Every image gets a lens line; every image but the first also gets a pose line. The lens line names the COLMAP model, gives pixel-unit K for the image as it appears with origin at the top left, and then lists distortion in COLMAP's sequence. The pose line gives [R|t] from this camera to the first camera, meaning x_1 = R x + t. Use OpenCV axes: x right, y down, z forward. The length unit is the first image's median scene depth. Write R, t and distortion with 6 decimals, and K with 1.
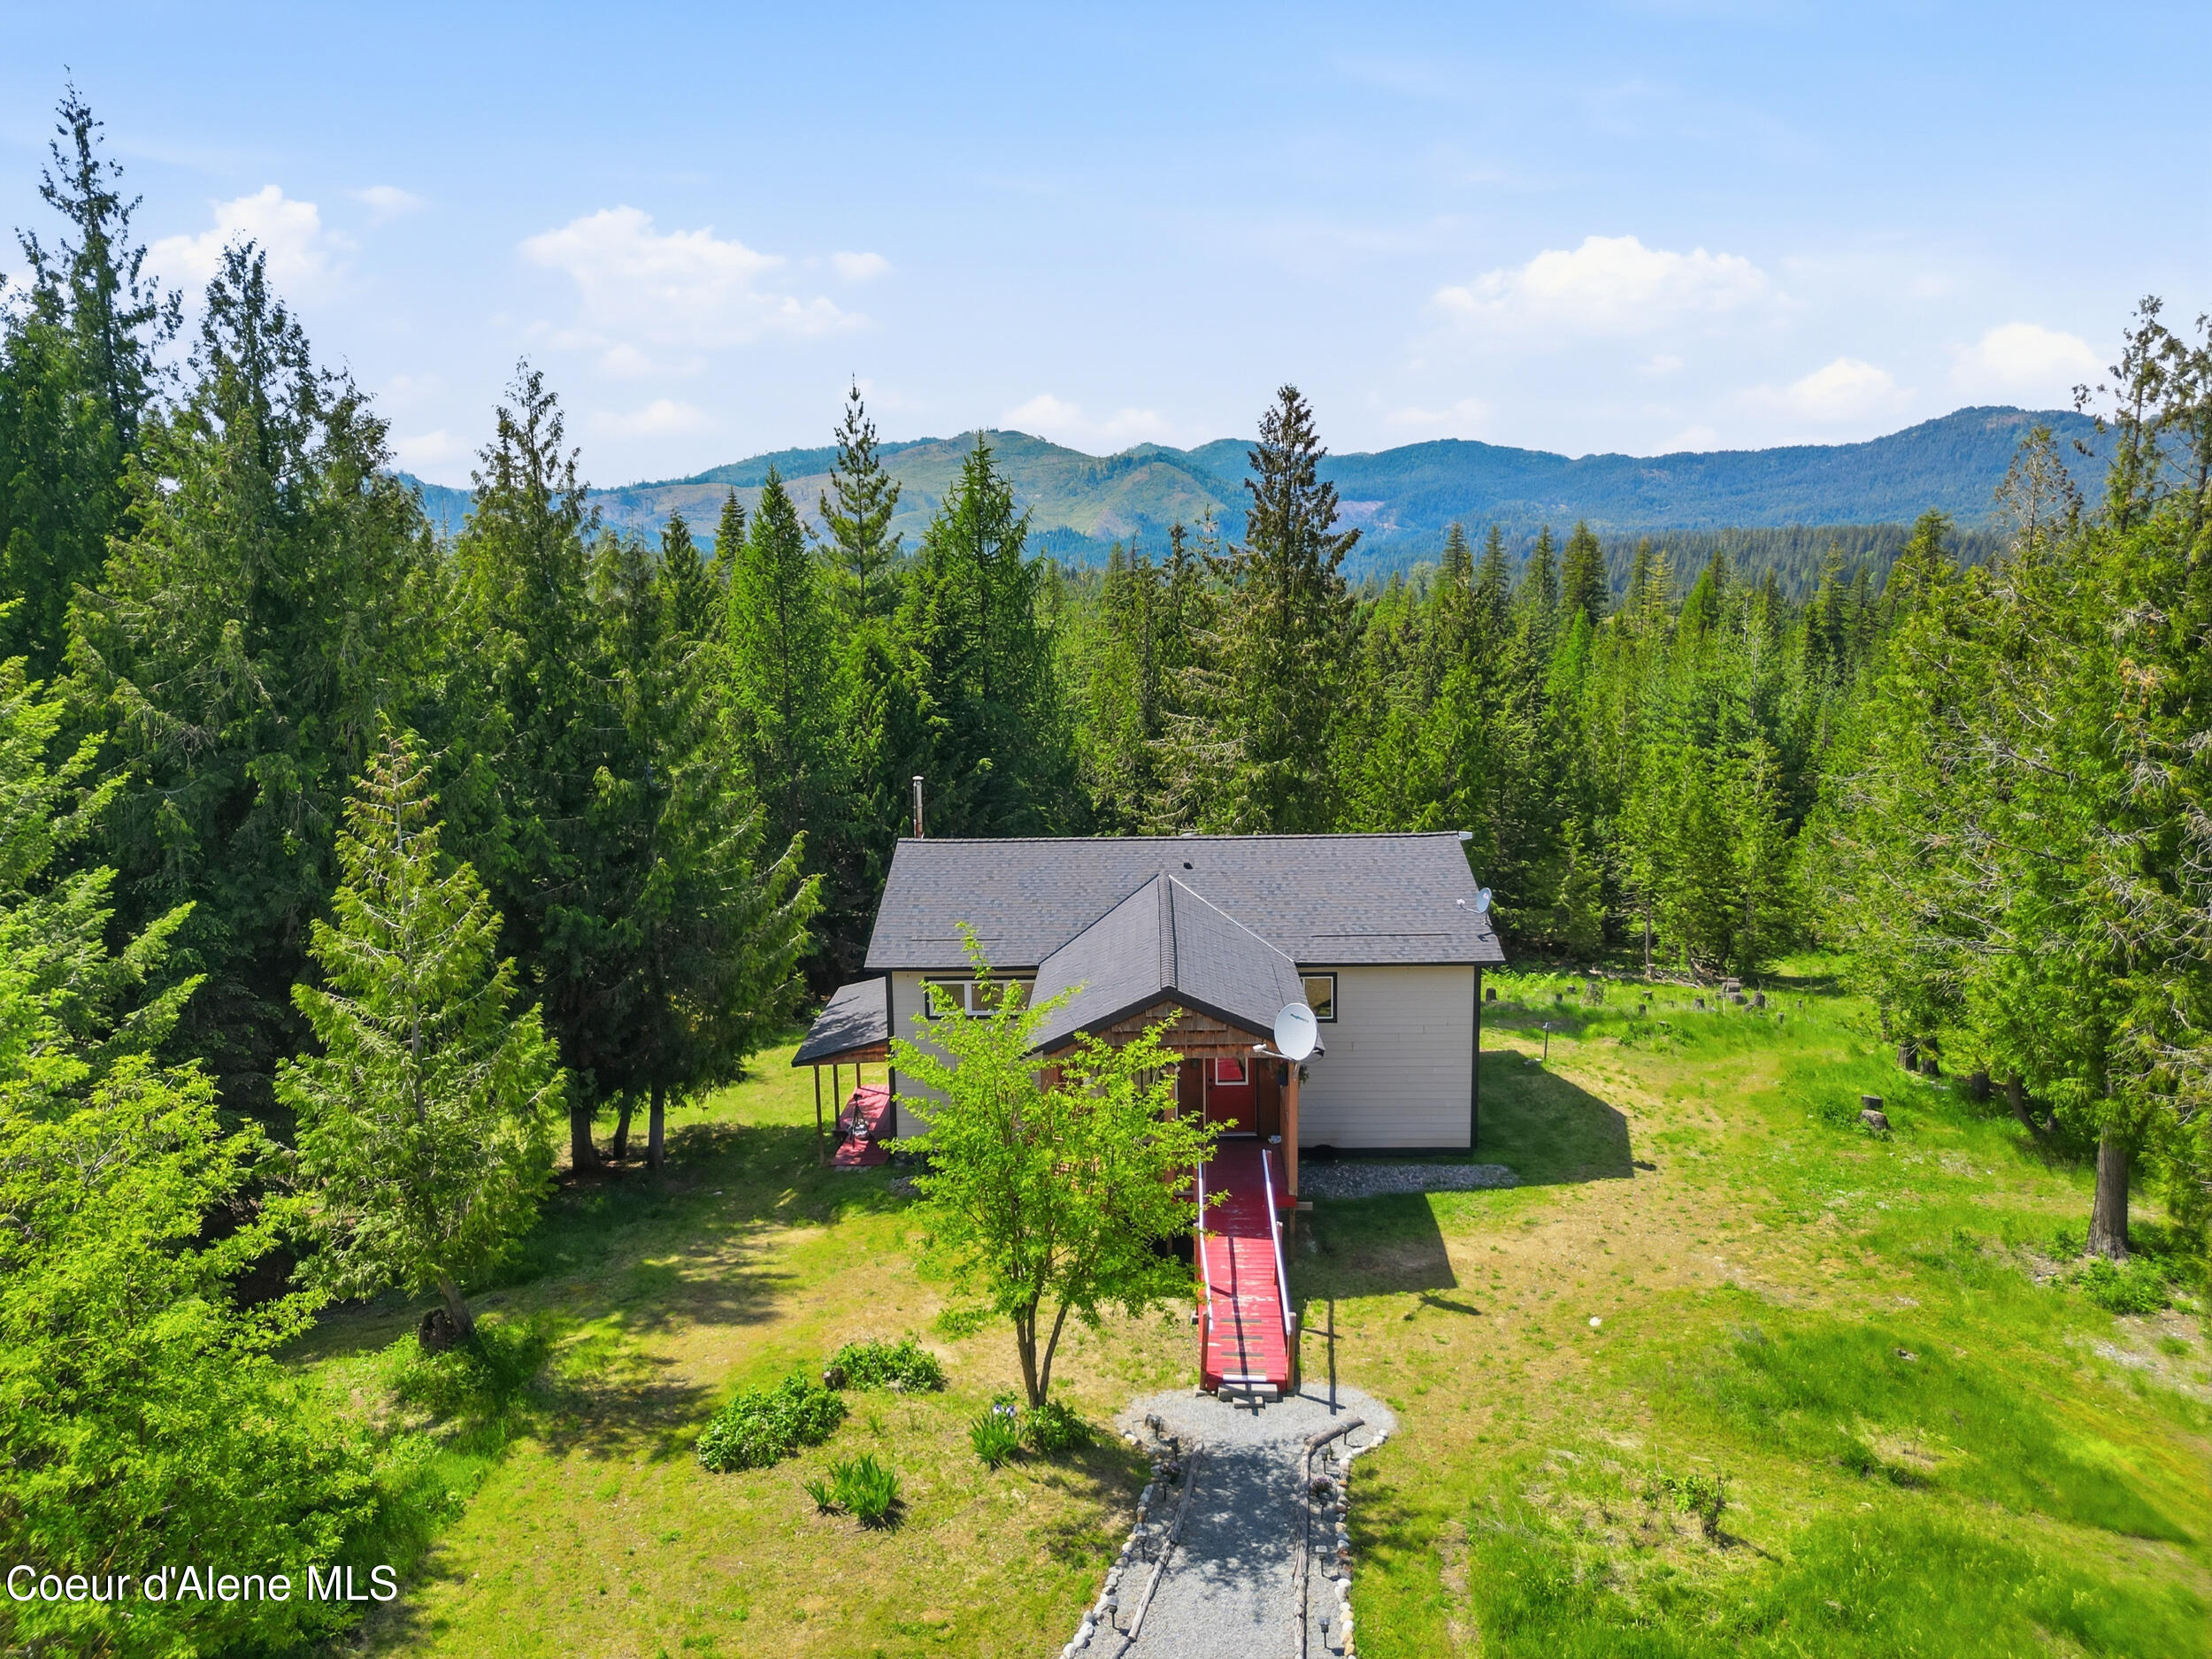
lens RADIAL K [[1550.3, 0, 1104.3], [0, 1550.3, 836.8], [0, 0, 1]] dist [0.051632, -0.037462]
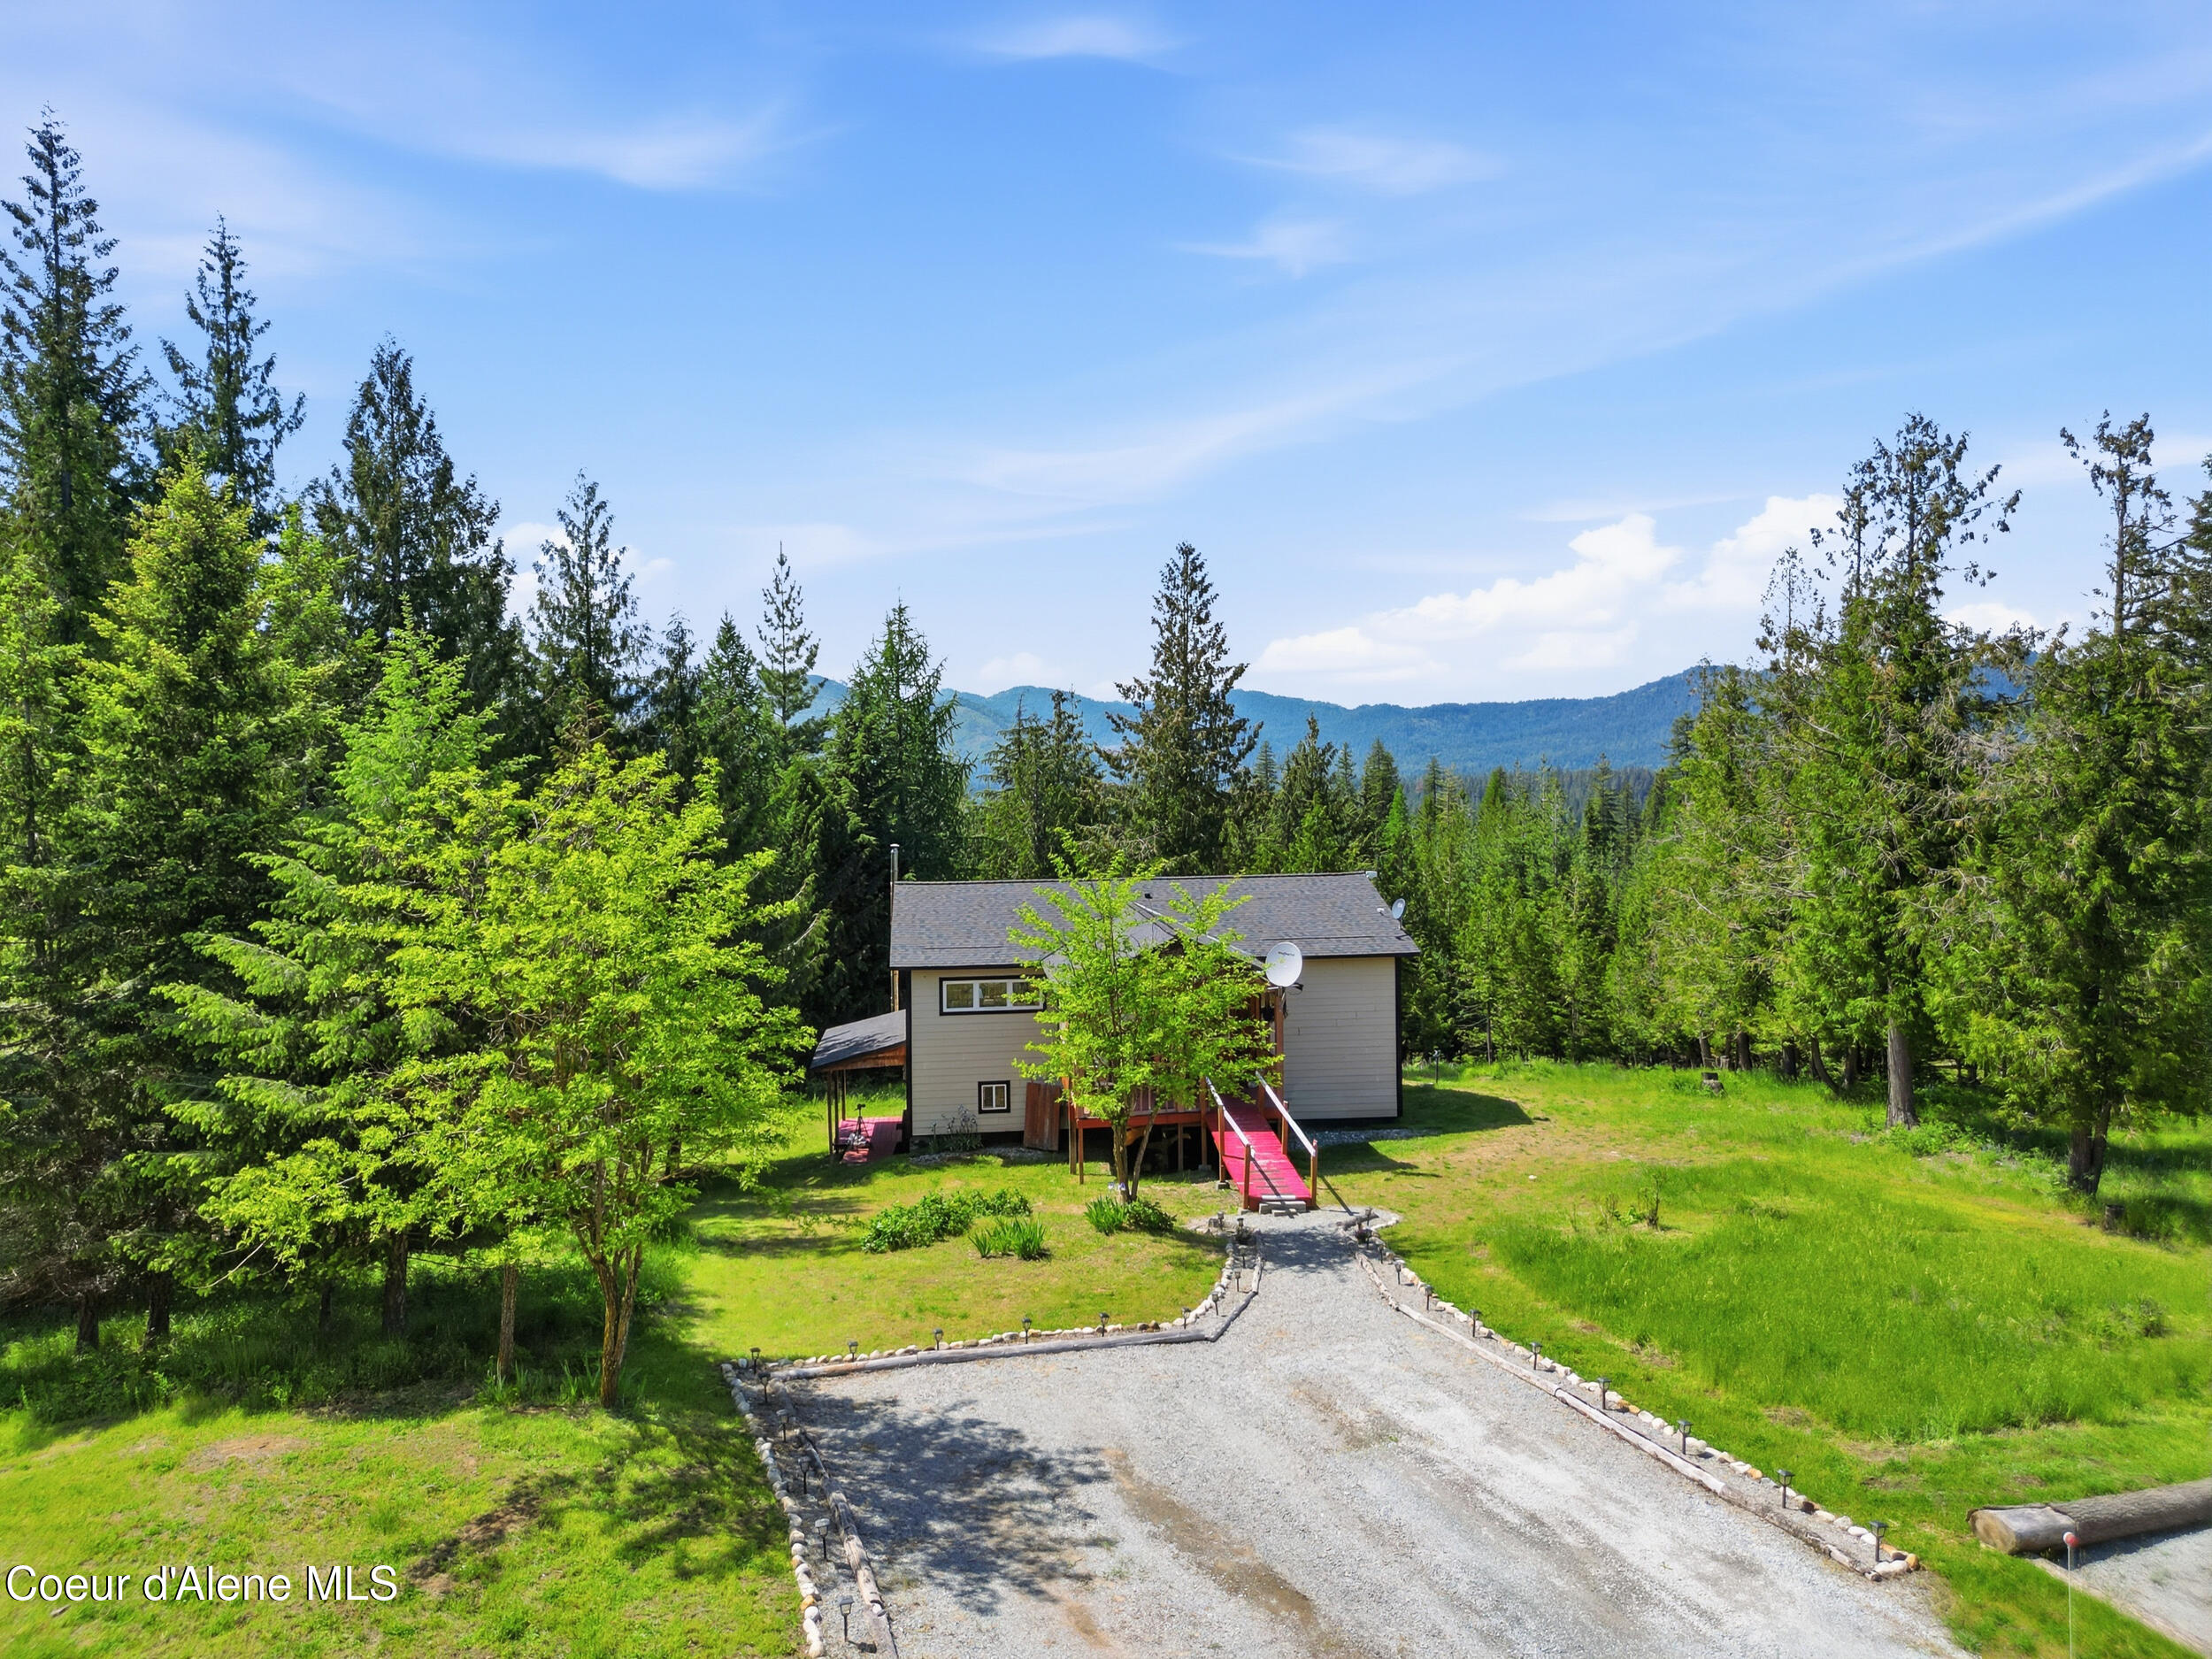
lens RADIAL K [[1550.3, 0, 1099.3], [0, 1550.3, 845.9], [0, 0, 1]] dist [0.051632, -0.037462]
pose [[0.992172, -0.002158, 0.124863, -0.093399], [0.020540, 0.989054, -0.146117, 0.109096], [-0.123181, 0.147537, 0.981356, -0.115420]]
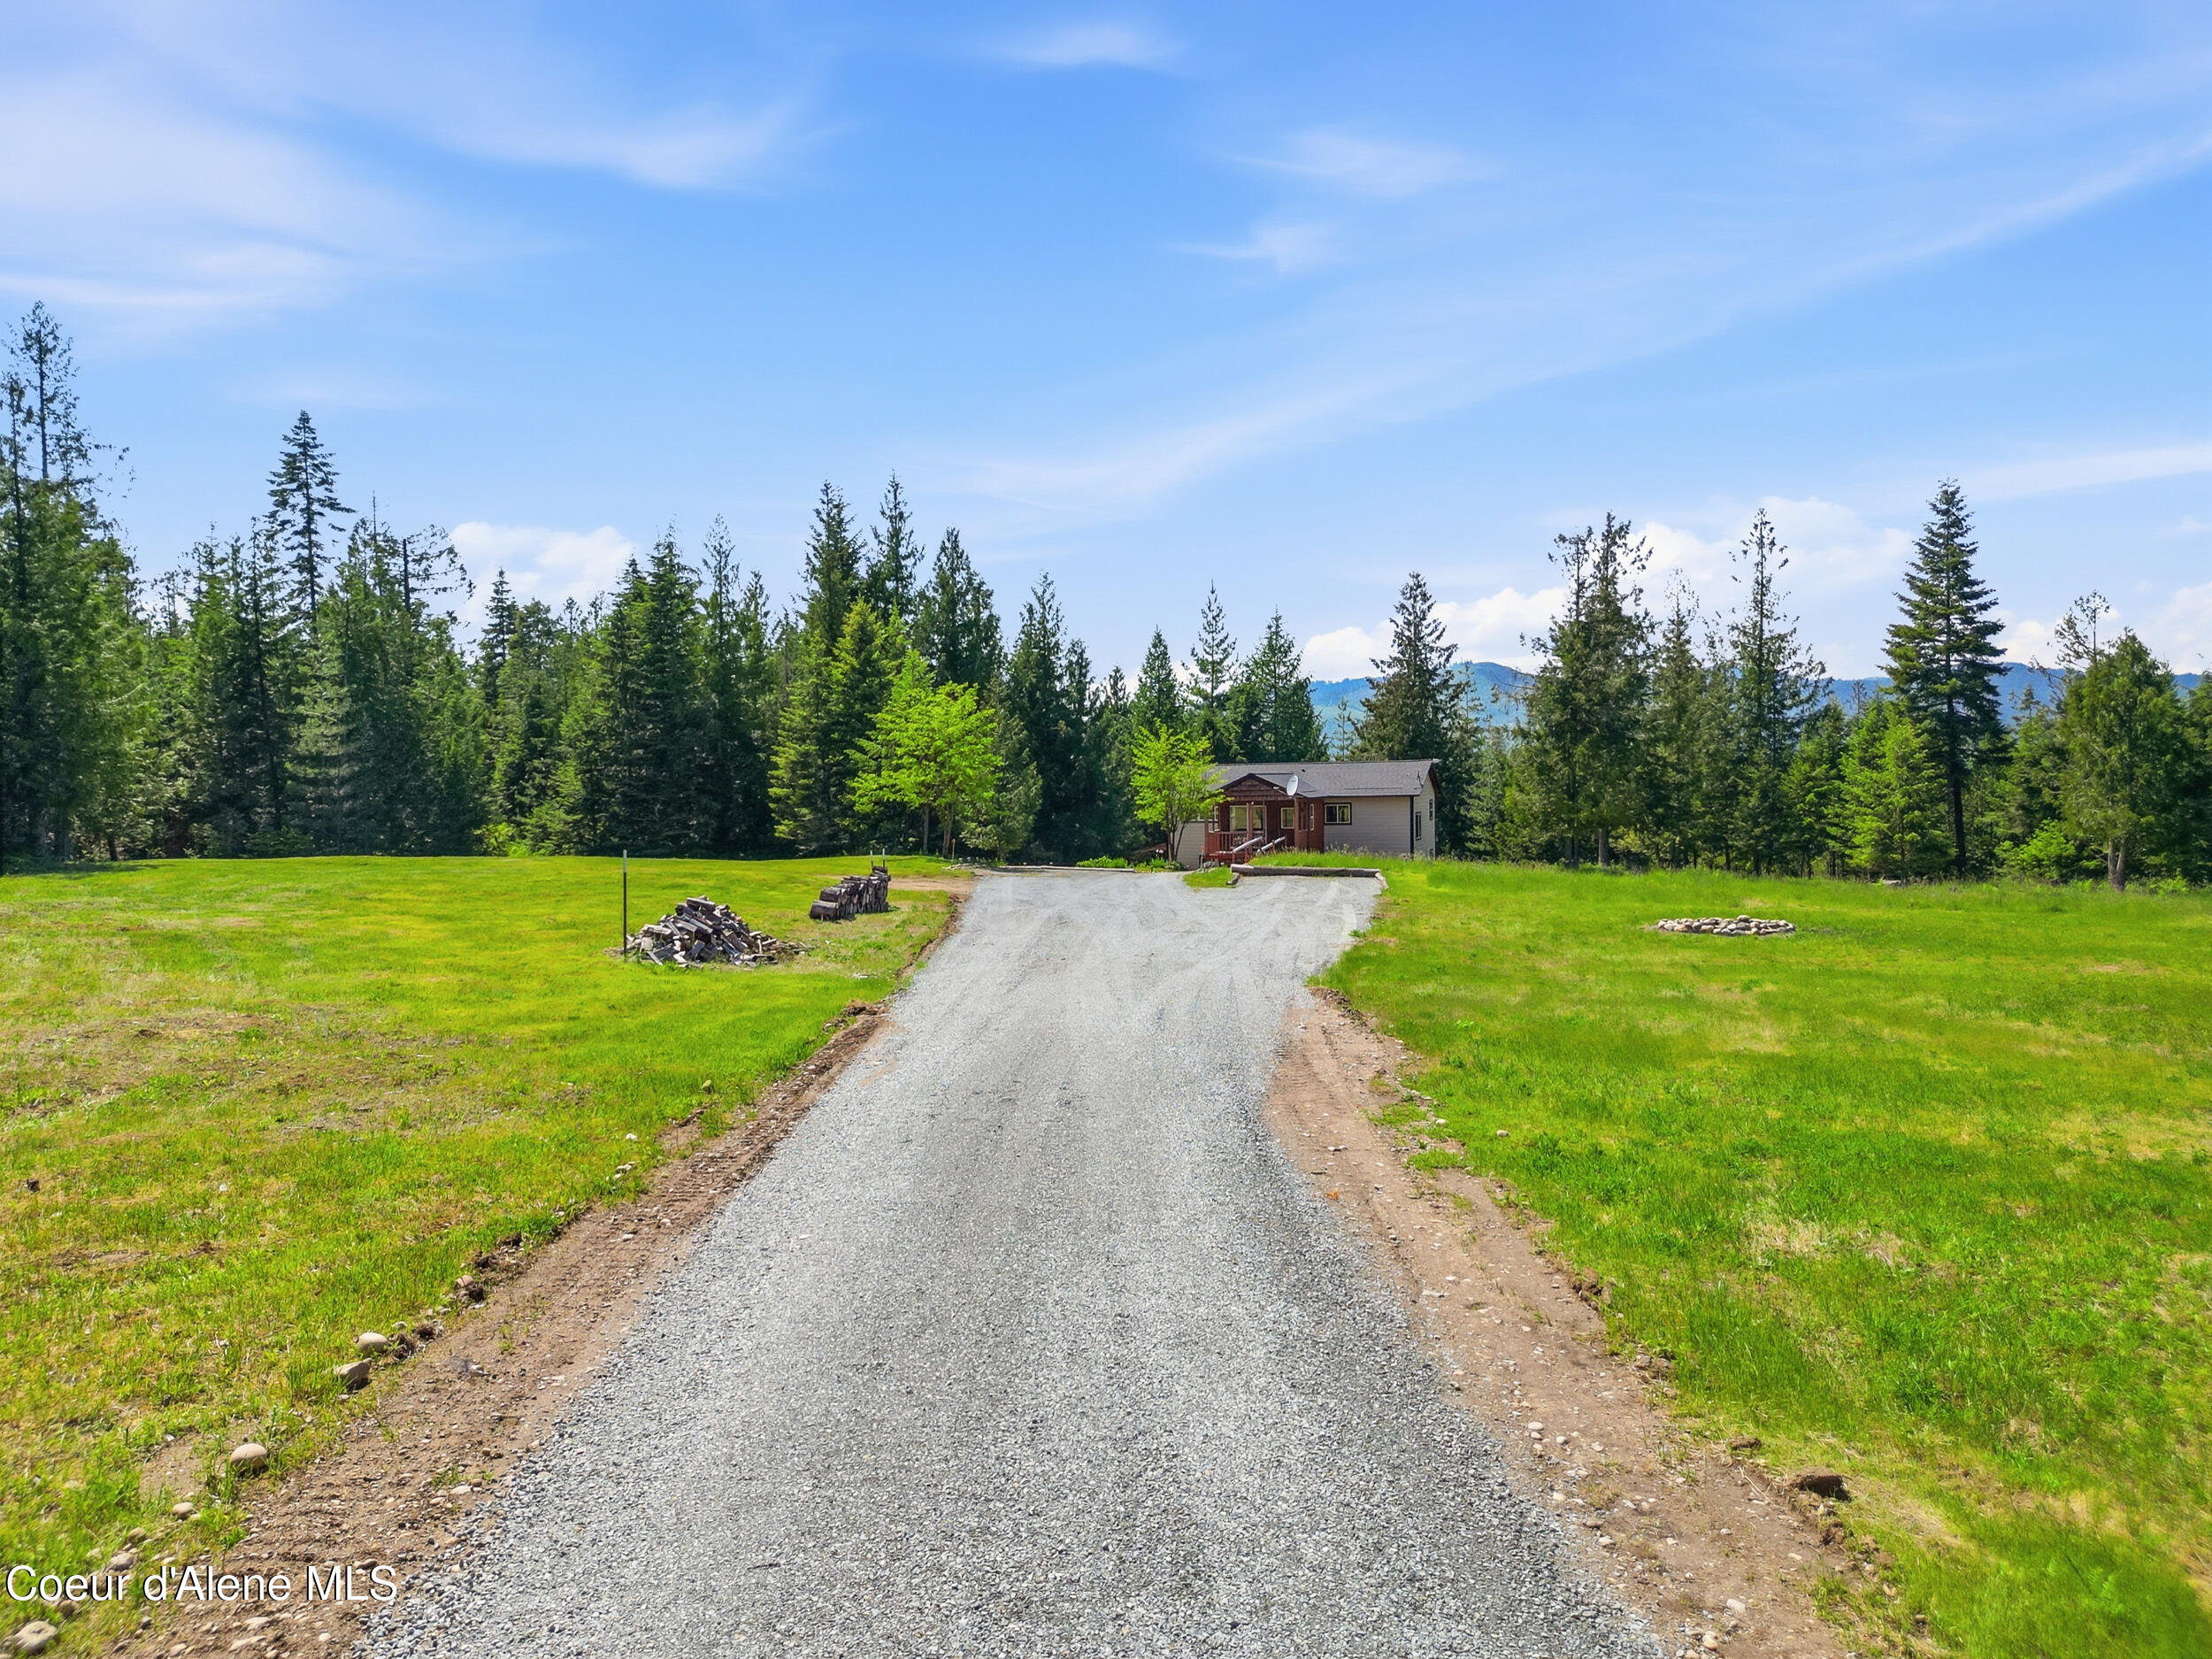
lens RADIAL K [[1550.3, 0, 1107.3], [0, 1550.3, 842.6], [0, 0, 1]] dist [0.051632, -0.037462]
pose [[0.956198, 0.012390, -0.292457, 0.317387], [-0.054099, 0.989373, -0.134962, 0.318296], [0.287677, 0.144872, 0.946707, -0.867258]]
